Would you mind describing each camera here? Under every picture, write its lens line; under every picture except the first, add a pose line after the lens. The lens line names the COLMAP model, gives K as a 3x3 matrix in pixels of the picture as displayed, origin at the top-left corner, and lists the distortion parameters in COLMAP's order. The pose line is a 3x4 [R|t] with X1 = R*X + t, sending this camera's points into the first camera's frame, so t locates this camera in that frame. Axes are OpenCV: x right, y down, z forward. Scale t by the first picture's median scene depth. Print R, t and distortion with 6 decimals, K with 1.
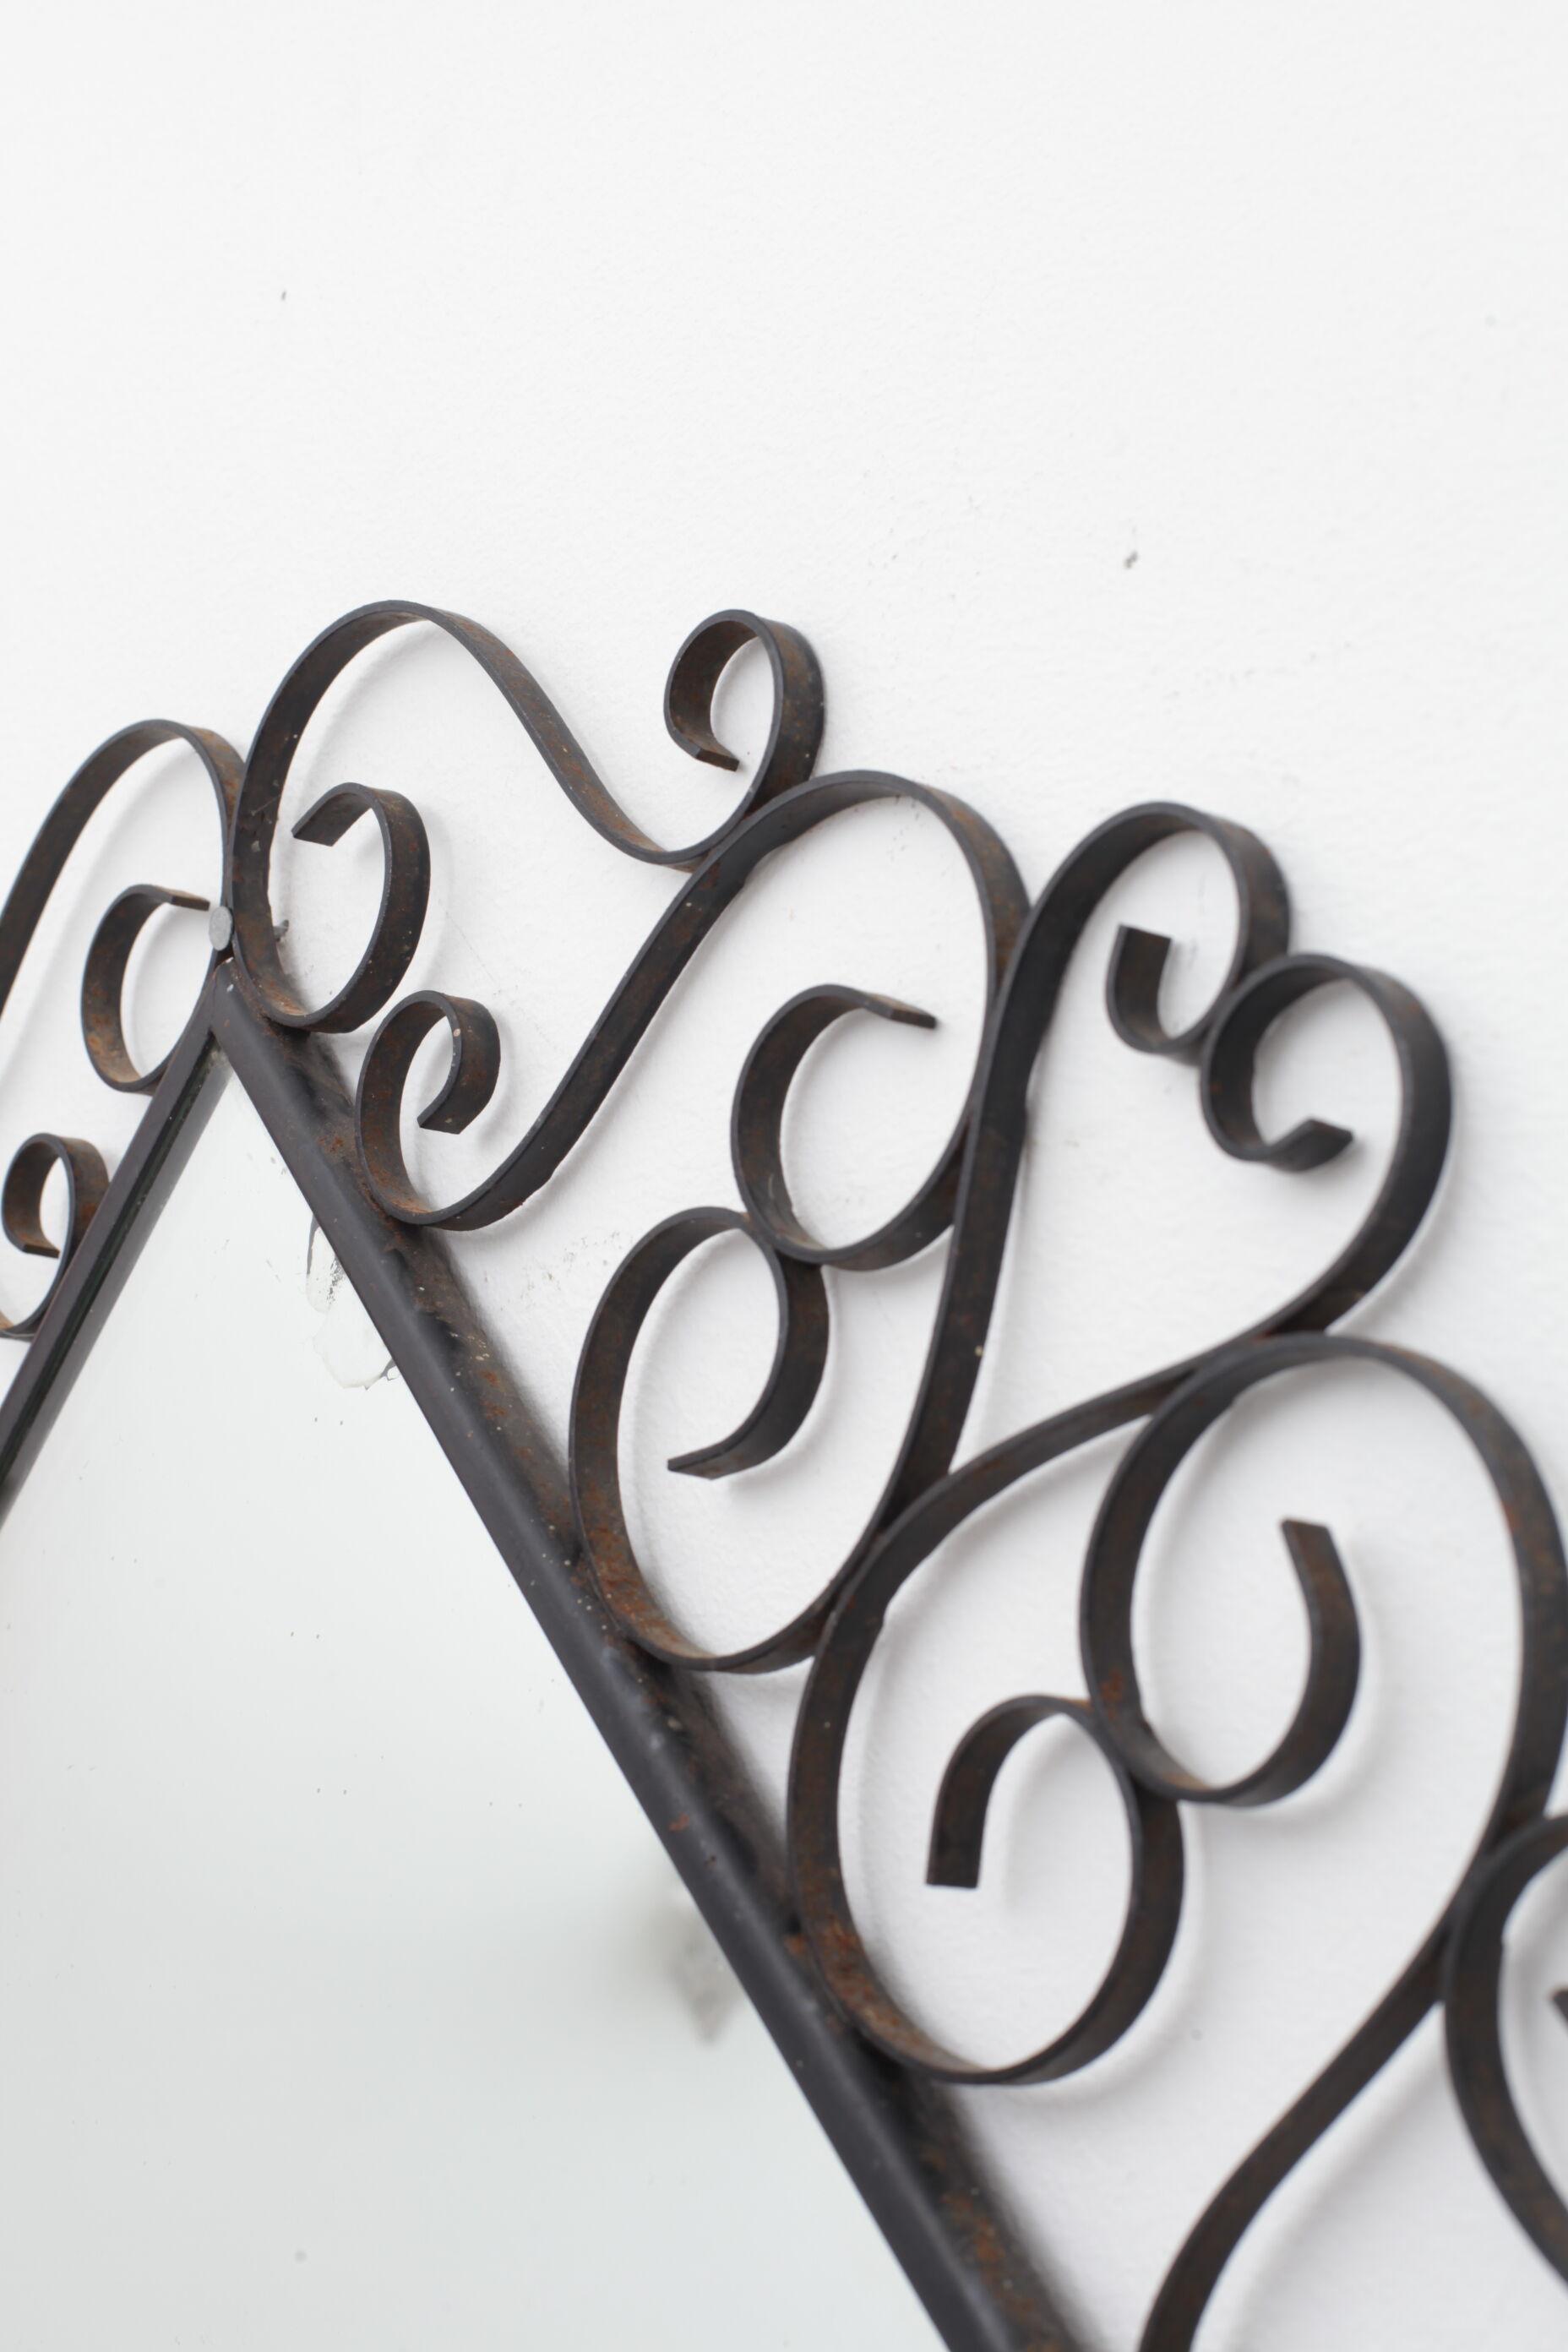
lens RADIAL K [[4005.1, 0, 784.0], [0, 4005.1, 1176.0], [0, 0, 1]] dist [-0.212753, -0.018625]
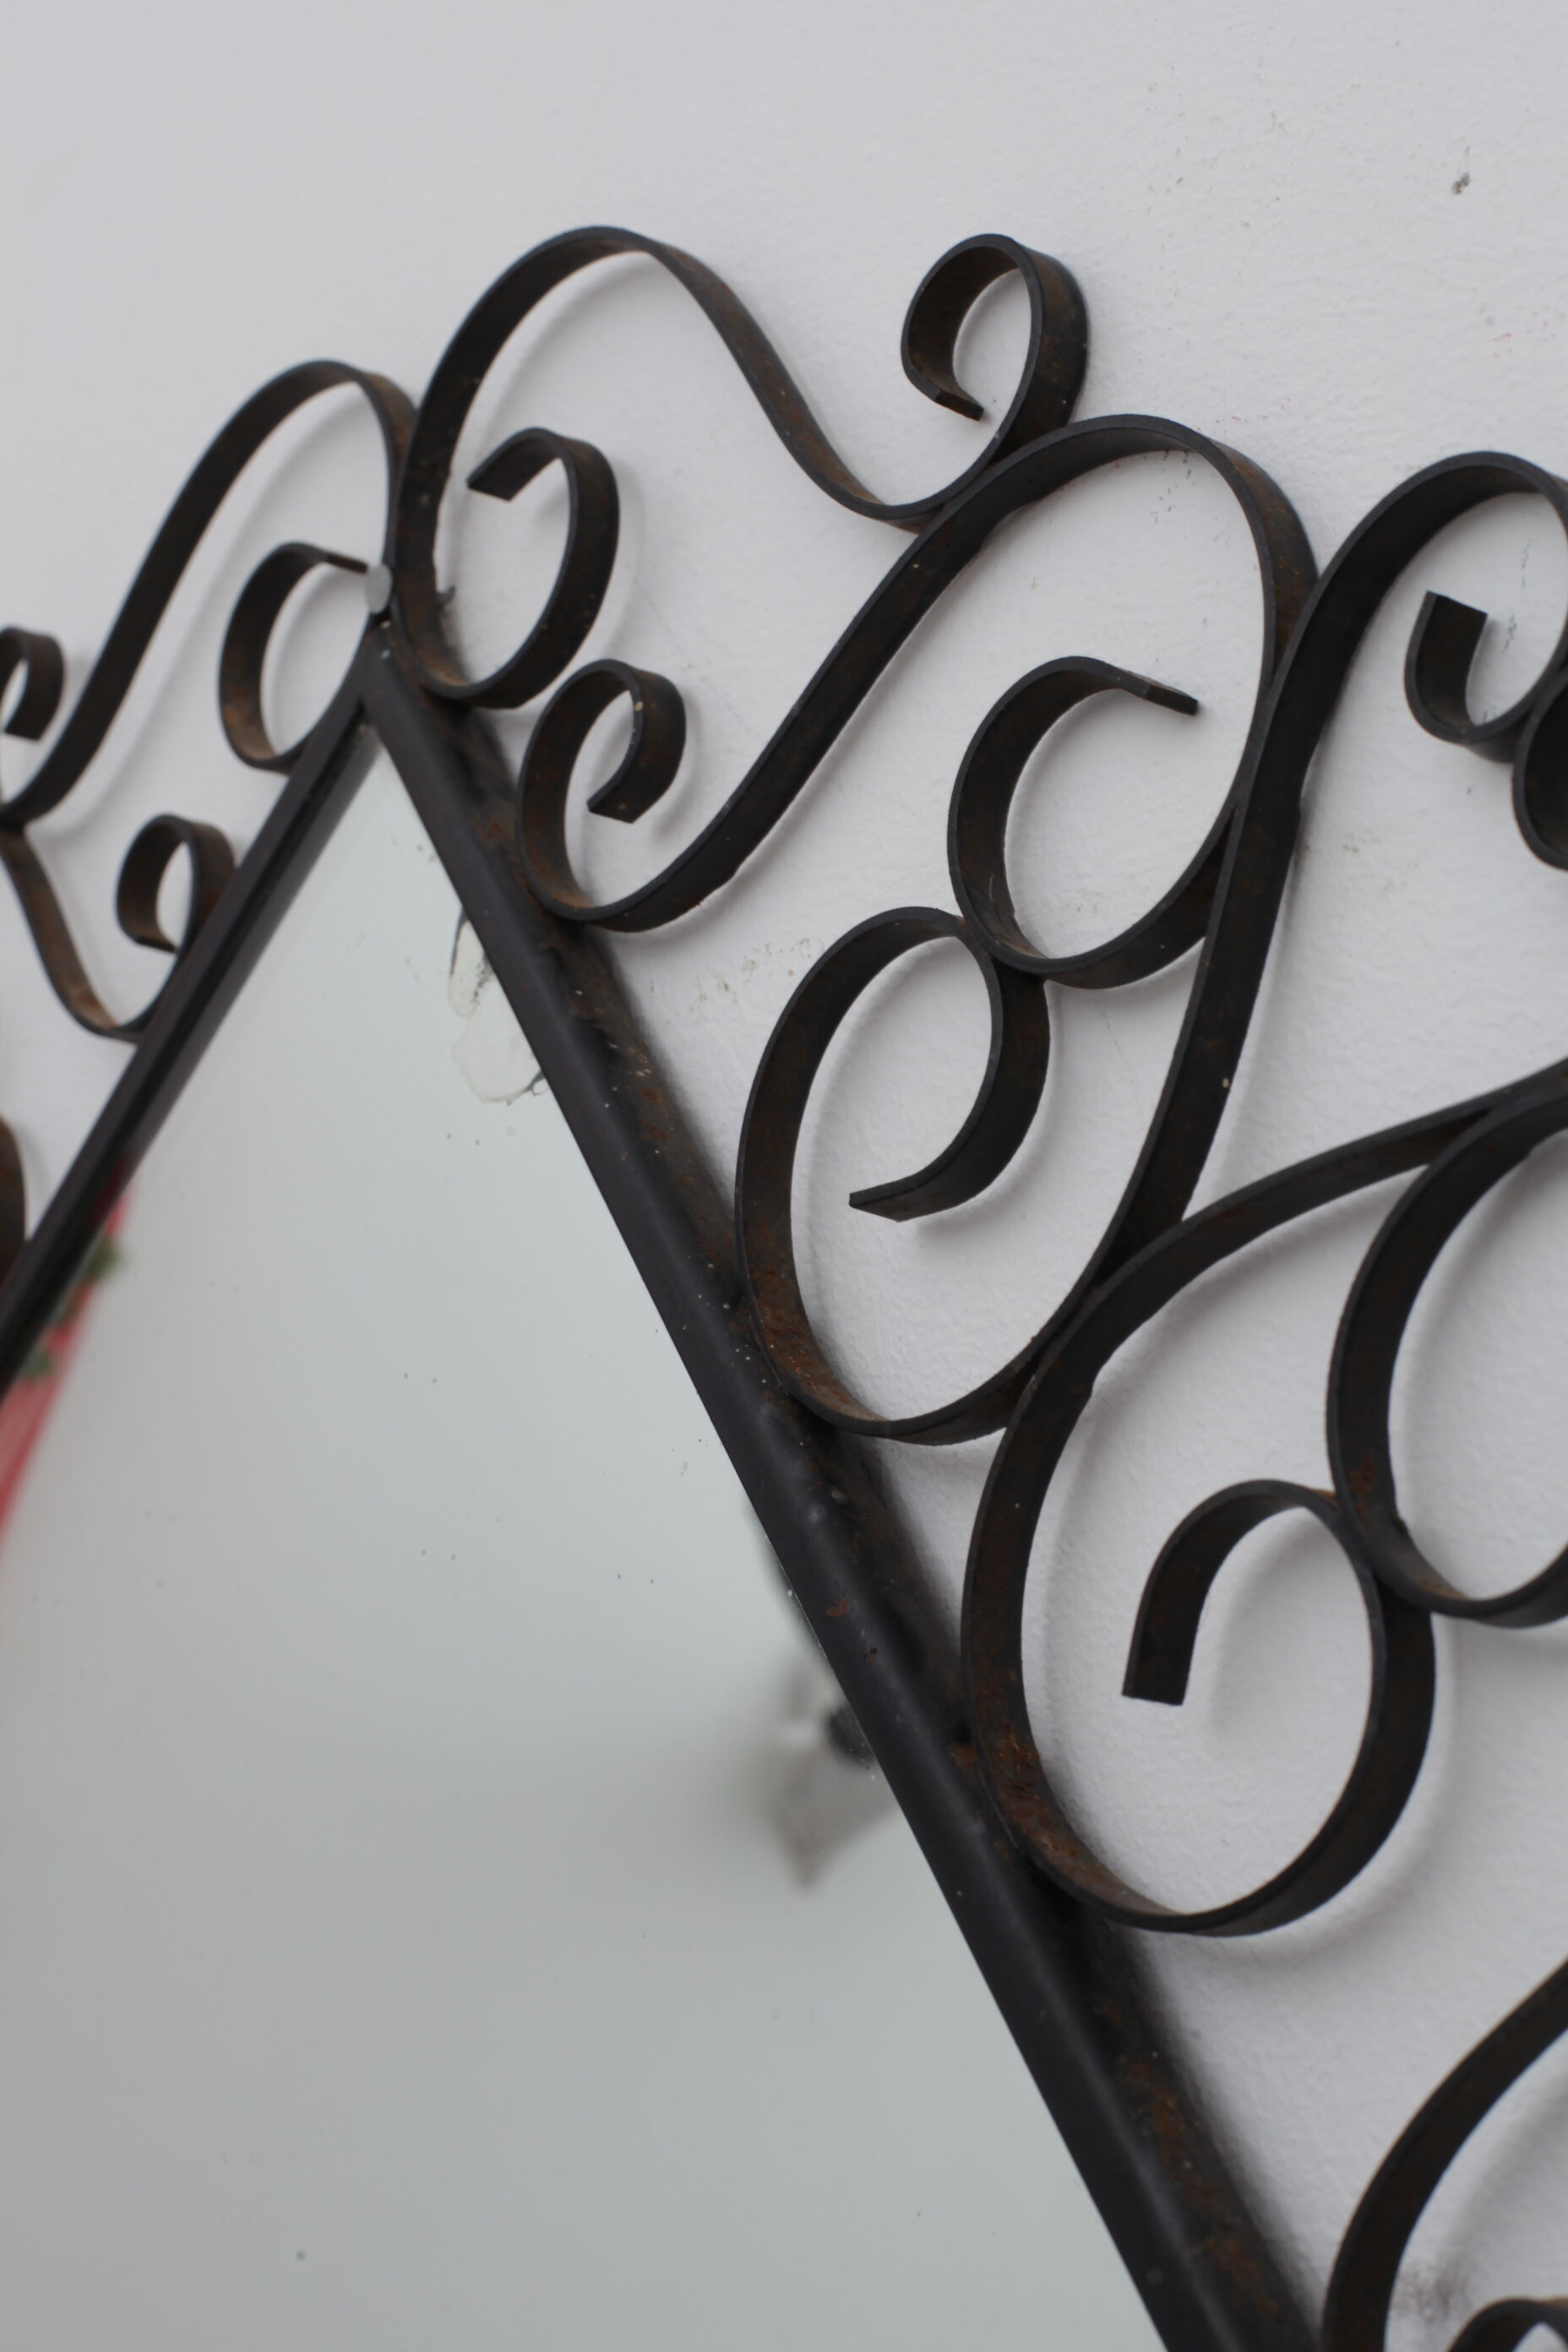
lens RADIAL K [[4005.1, 0, 784.0], [0, 4005.1, 1176.0], [0, 0, 1]] dist [-0.212753, -0.018625]
pose [[0.997115, 0.069427, -0.030682, -0.017005], [-0.068291, 0.996992, 0.036645, 0.036043], [0.033134, -0.034444, 0.998857, 0.127976]]
